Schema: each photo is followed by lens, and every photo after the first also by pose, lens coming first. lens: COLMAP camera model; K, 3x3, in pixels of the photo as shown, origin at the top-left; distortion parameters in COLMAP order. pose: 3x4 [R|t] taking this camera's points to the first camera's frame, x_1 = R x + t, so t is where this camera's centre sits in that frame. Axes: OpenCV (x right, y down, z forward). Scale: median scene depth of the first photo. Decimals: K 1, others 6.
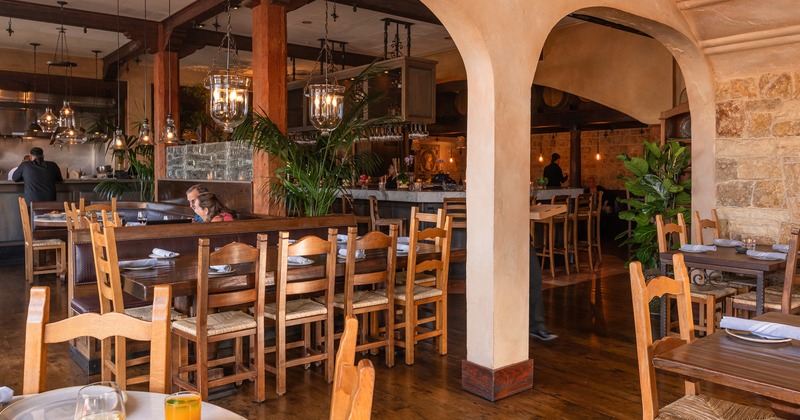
lens RADIAL K [[584.8, 0, 401.0], [0, 584.8, 204.6], [0, 0, 1]] dist [0.002192, 0.002328]
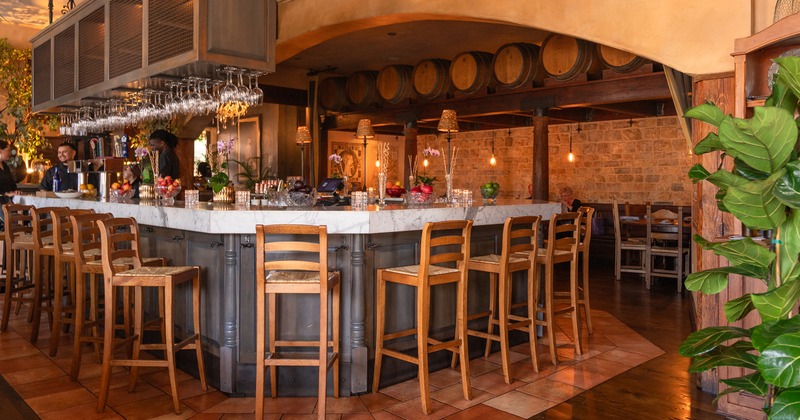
lens RADIAL K [[584.8, 0, 399.2], [0, 584.8, 210.4], [0, 0, 1]] dist [0.002192, 0.002328]
pose [[0.997812, 0.001717, 0.066094, 0.117797], [-0.001094, 0.999955, -0.009472, -0.014425], [-0.066107, 0.009379, 0.997768, 0.442708]]
